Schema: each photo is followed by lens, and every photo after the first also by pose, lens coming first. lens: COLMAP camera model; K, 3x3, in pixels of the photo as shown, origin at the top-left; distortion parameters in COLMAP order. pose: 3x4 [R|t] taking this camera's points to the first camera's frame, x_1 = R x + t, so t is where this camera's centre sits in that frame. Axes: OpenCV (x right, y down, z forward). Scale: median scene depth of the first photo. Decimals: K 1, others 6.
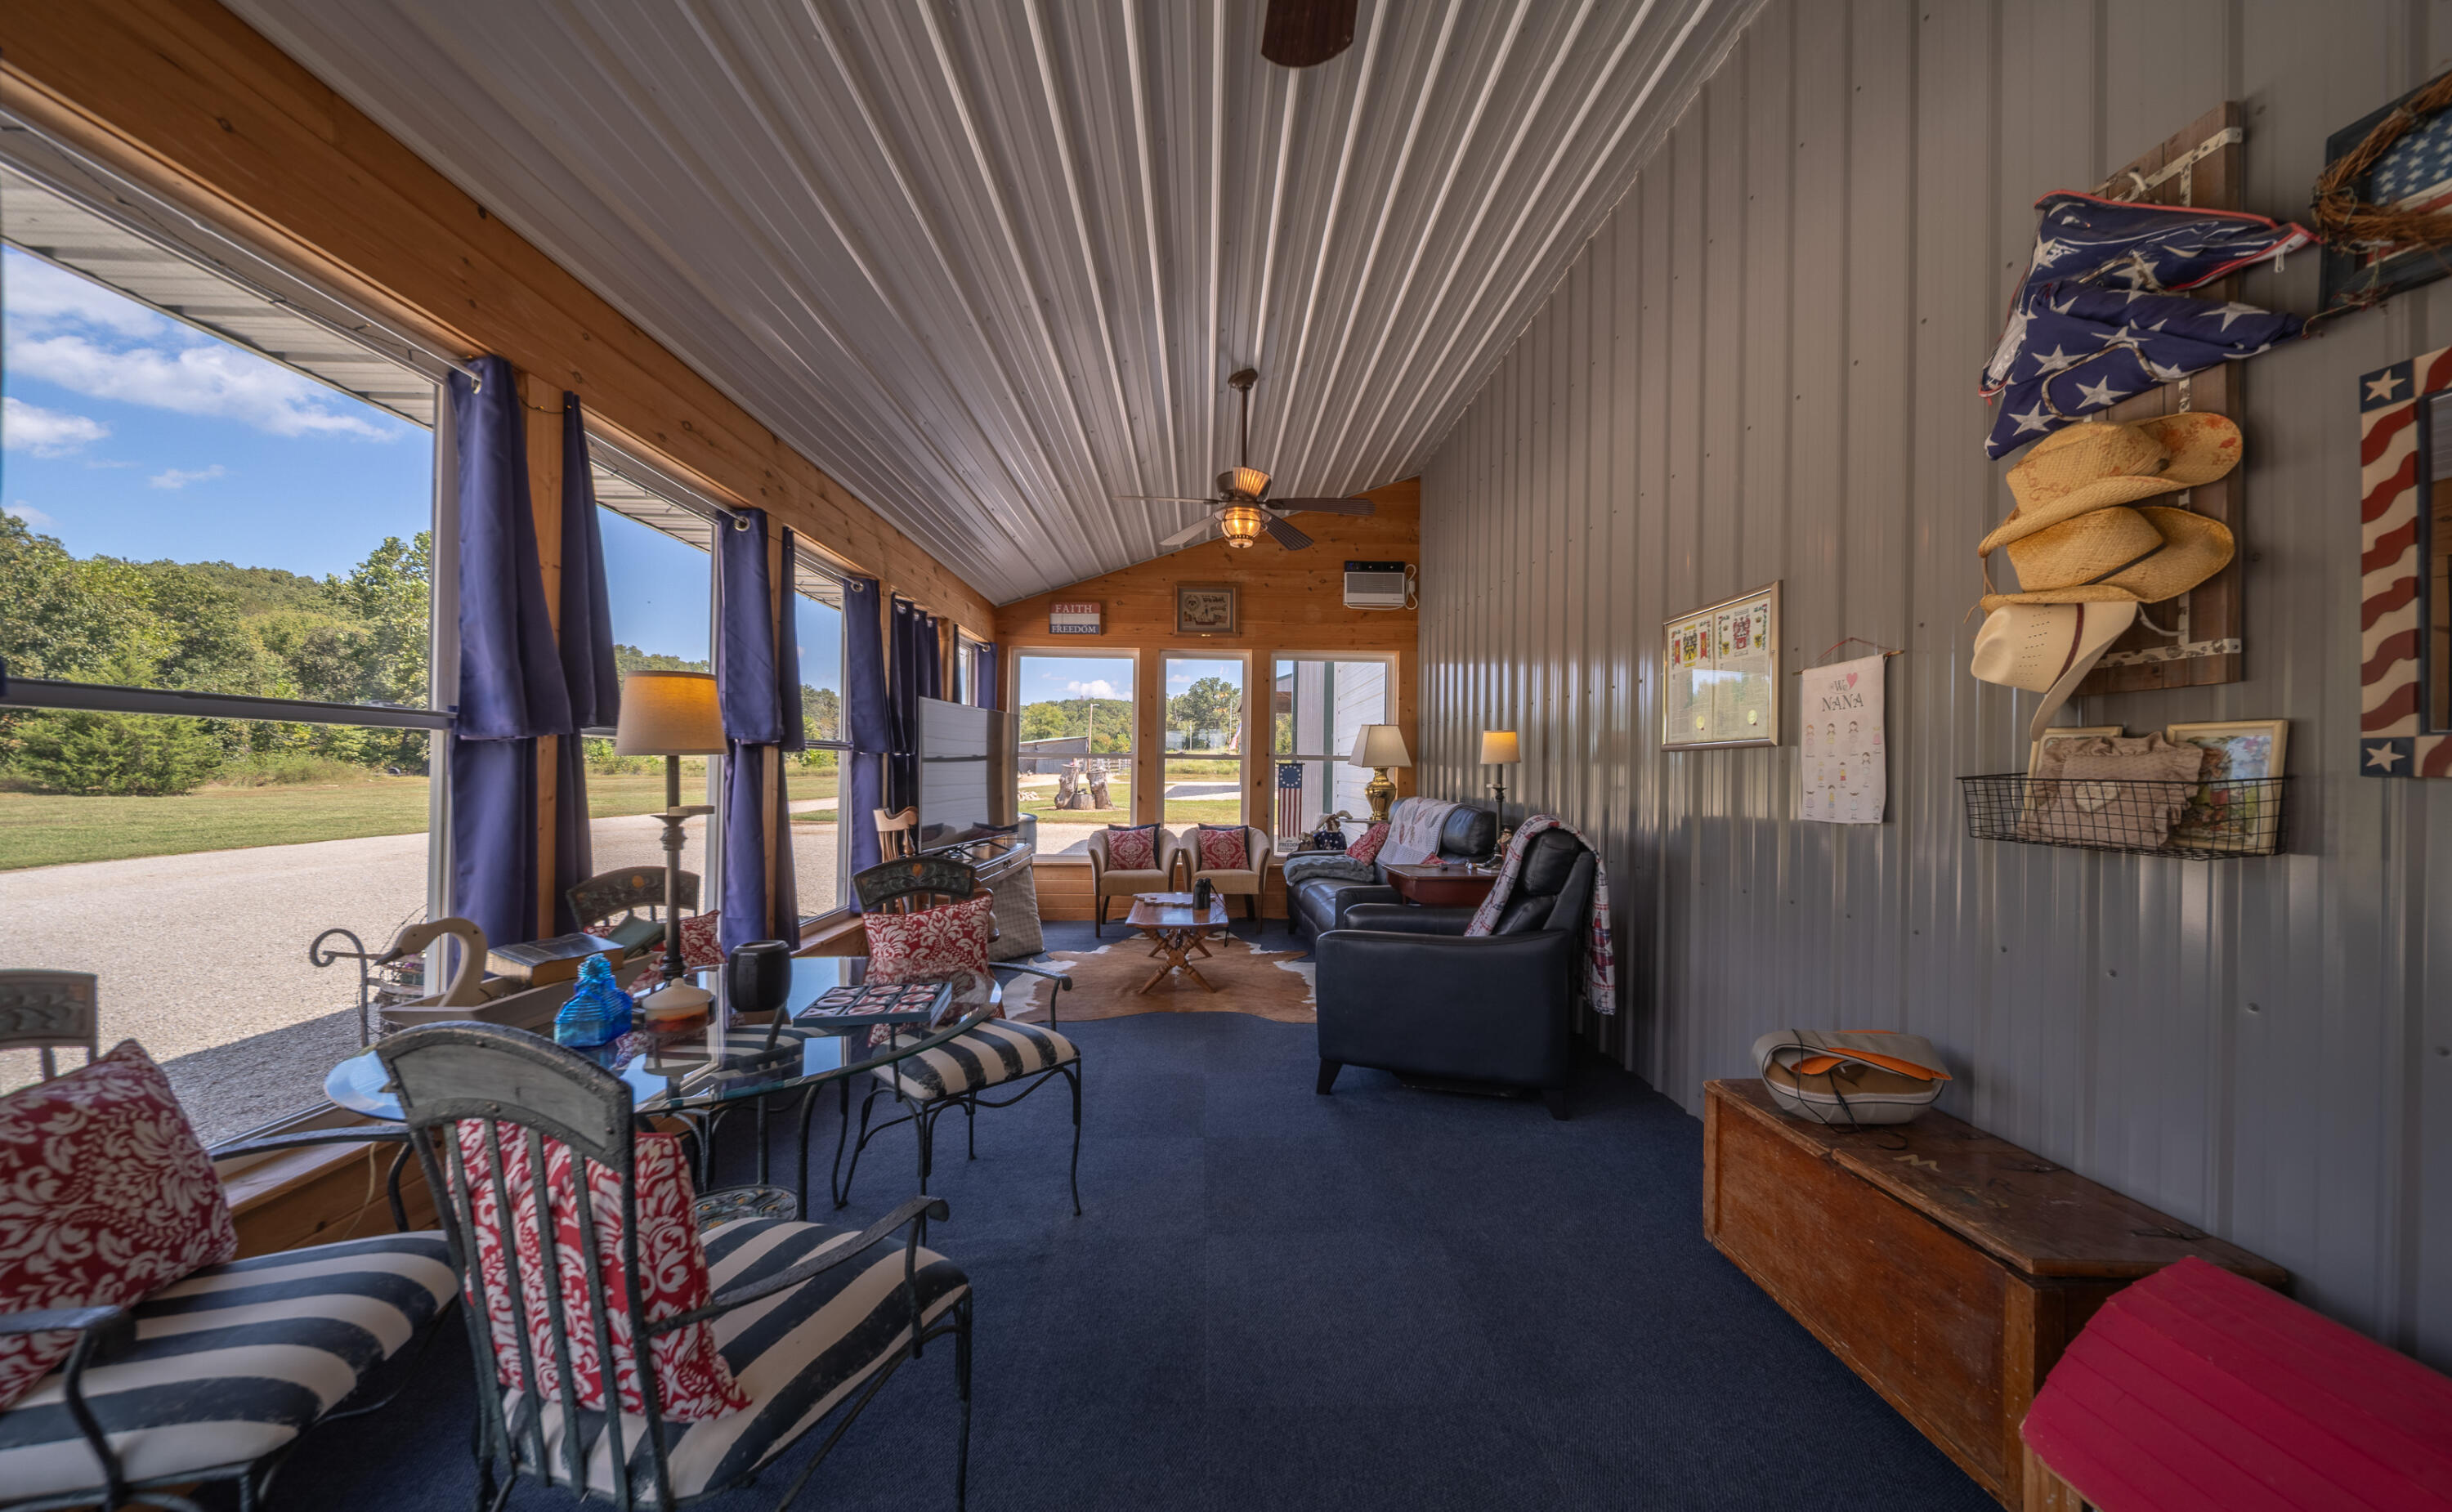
lens RADIAL K [[819.1, 0, 1228.8], [0, 819.1, 752.6], [0, 0, 1]] dist [-0.008575, -0.000077]
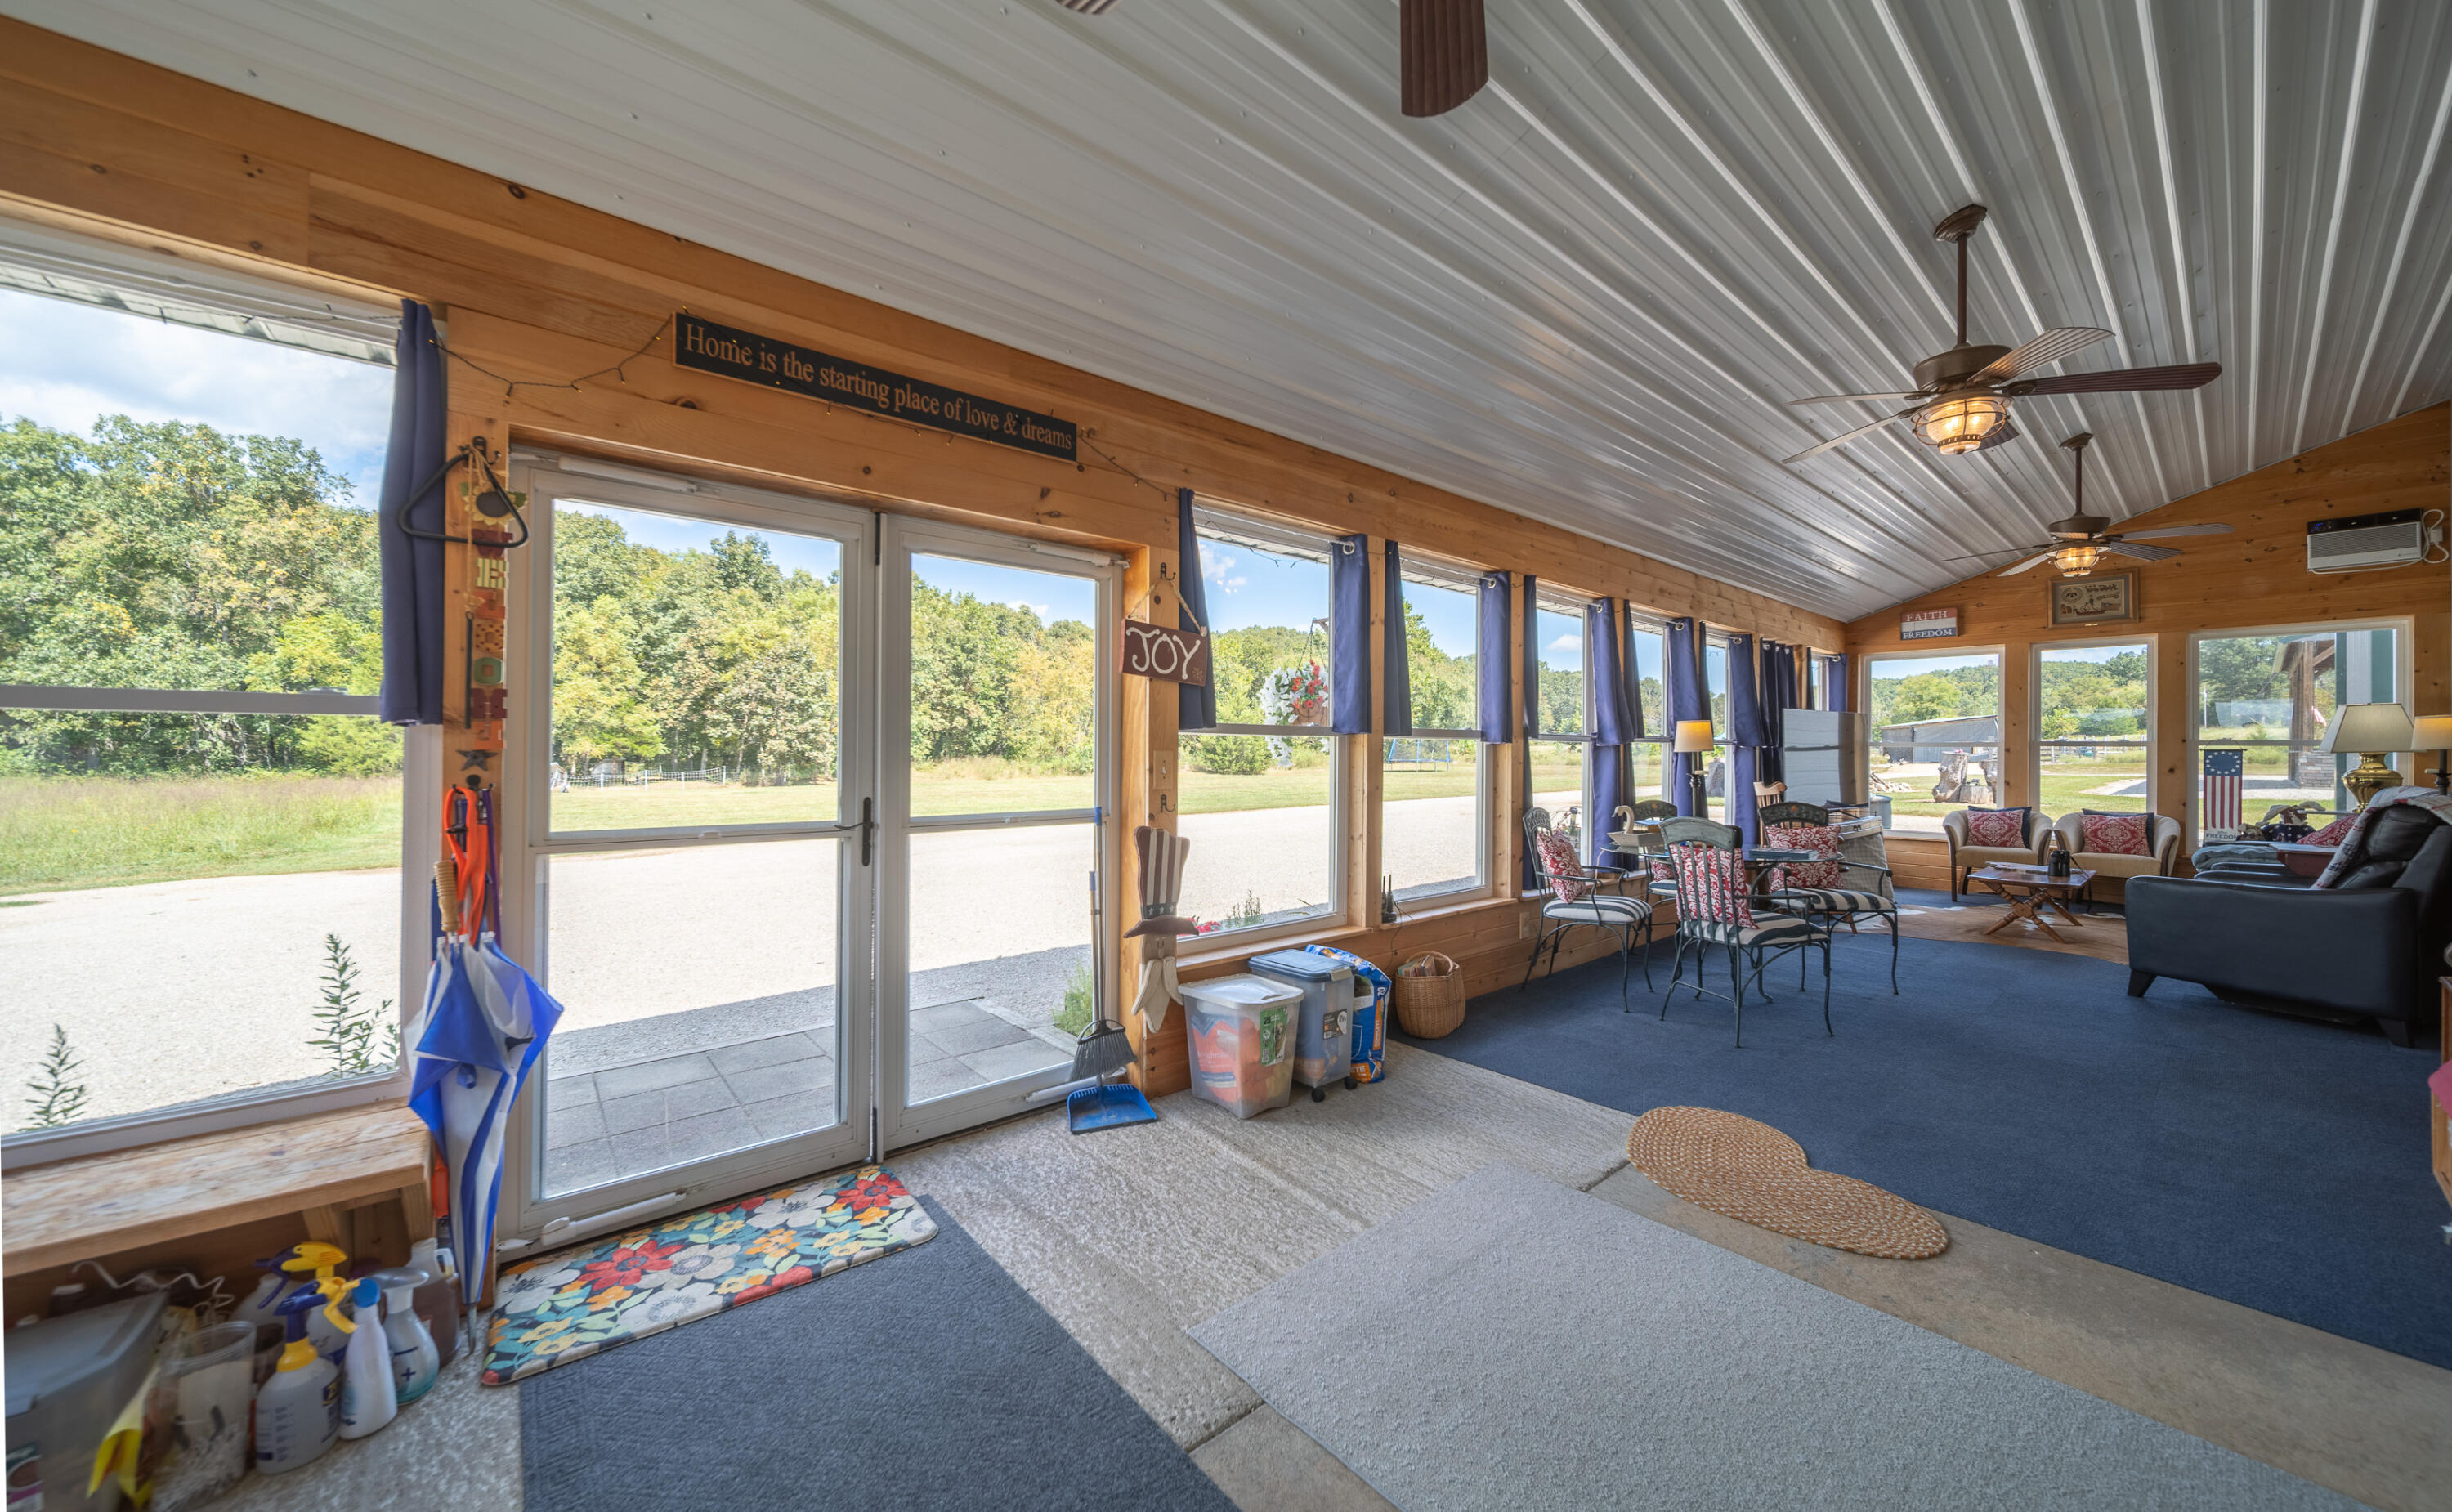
lens RADIAL K [[819.1, 0, 1228.8], [0, 819.1, 752.6], [0, 0, 1]] dist [-0.008575, -0.000077]
pose [[0.595638, -0.007961, -0.803214, 0.148868], [0.018786, 0.999815, 0.004022, -0.008598], [0.803033, -0.017485, 0.595678, -0.487259]]
